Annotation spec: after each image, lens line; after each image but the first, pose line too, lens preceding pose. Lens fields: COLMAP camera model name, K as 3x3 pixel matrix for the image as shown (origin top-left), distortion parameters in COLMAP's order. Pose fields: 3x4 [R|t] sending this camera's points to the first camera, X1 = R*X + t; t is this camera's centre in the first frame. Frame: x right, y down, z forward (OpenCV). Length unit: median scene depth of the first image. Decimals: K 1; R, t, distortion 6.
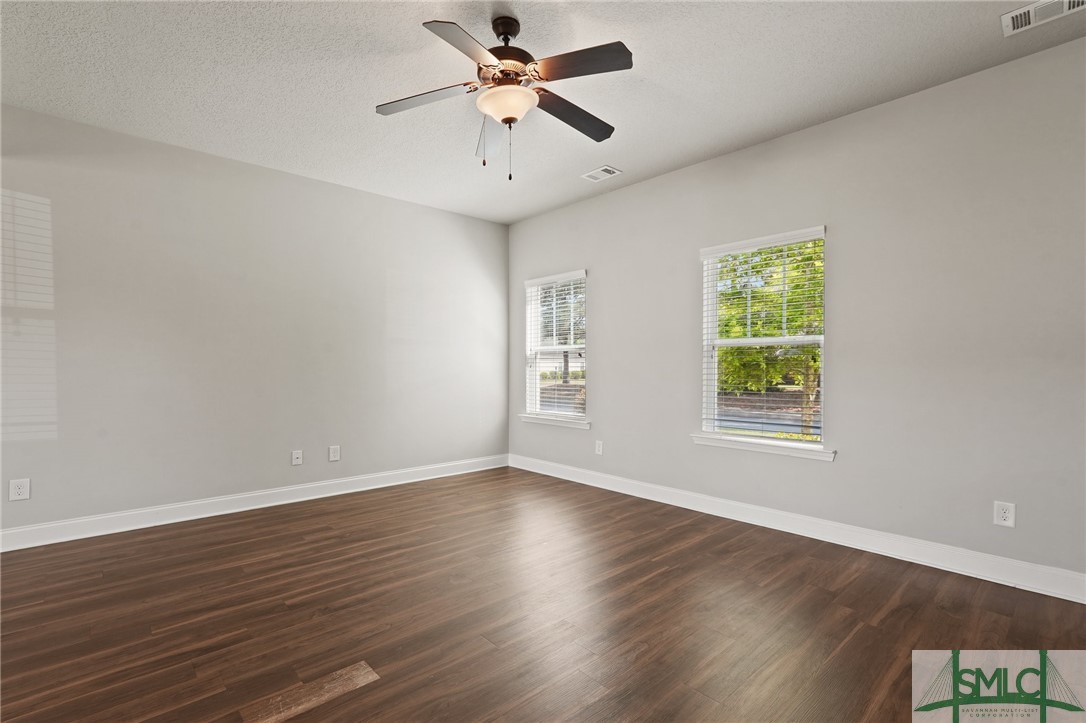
lens RADIAL K [[491.8, 0, 539.4], [0, 491.8, 370.0], [0, 0, 1]] dist [-0.010984, 0.006534]
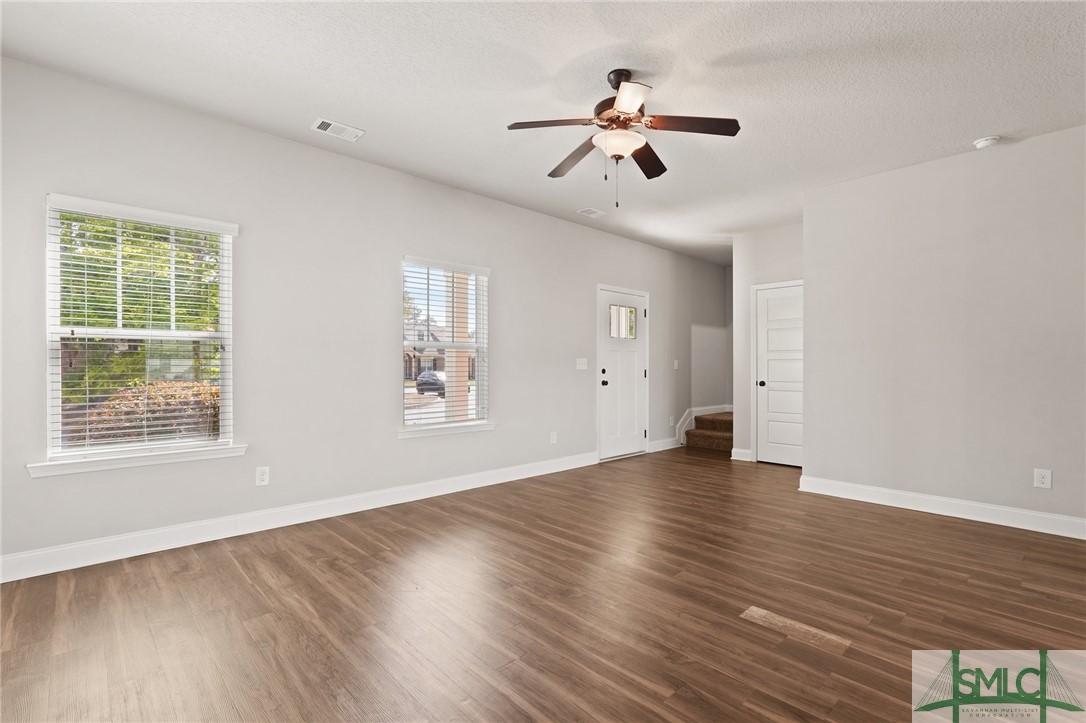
lens RADIAL K [[491.8, 0, 542.2], [0, 491.8, 367.5], [0, 0, 1]] dist [-0.010984, 0.006534]
pose [[-0.011451, -0.003306, 0.999929, -0.749159], [0.003234, 0.999989, 0.003343, -0.005757], [-0.999929, 0.003272, -0.011440, 0.725531]]
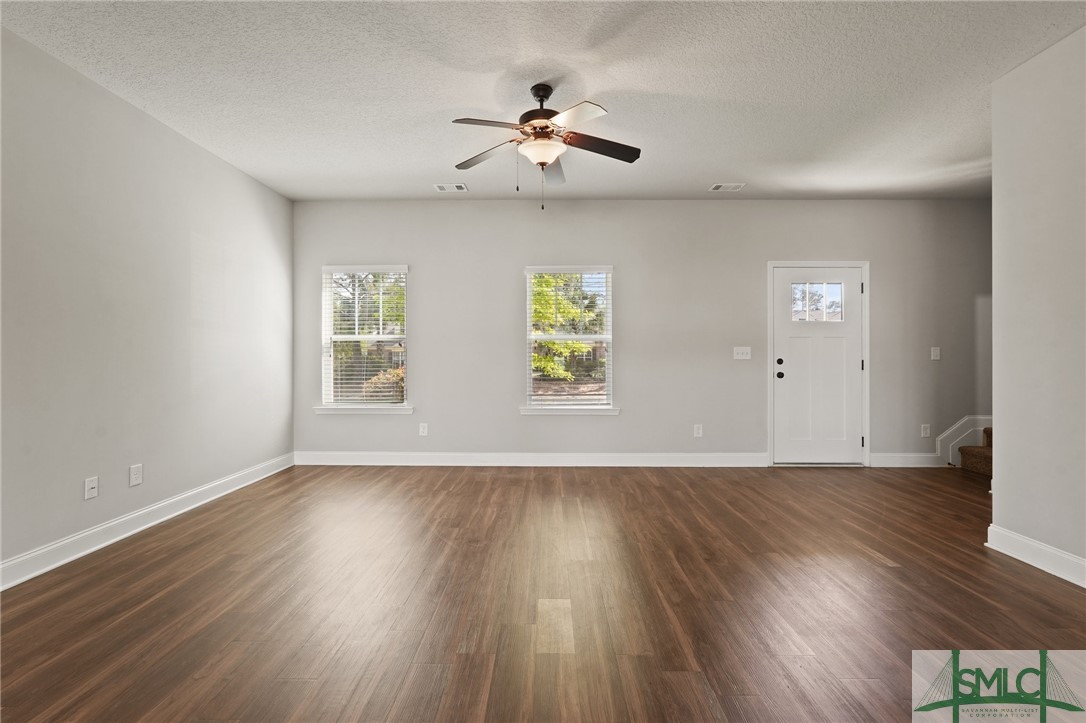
lens RADIAL K [[491.8, 0, 541.4], [0, 491.8, 355.5], [0, 0, 1]] dist [-0.010984, 0.006534]
pose [[0.688498, -0.000160, 0.725238, -0.603226], [0.005635, 0.999971, -0.005128, 0.000102], [-0.725216, 0.007617, 0.688479, 0.072738]]
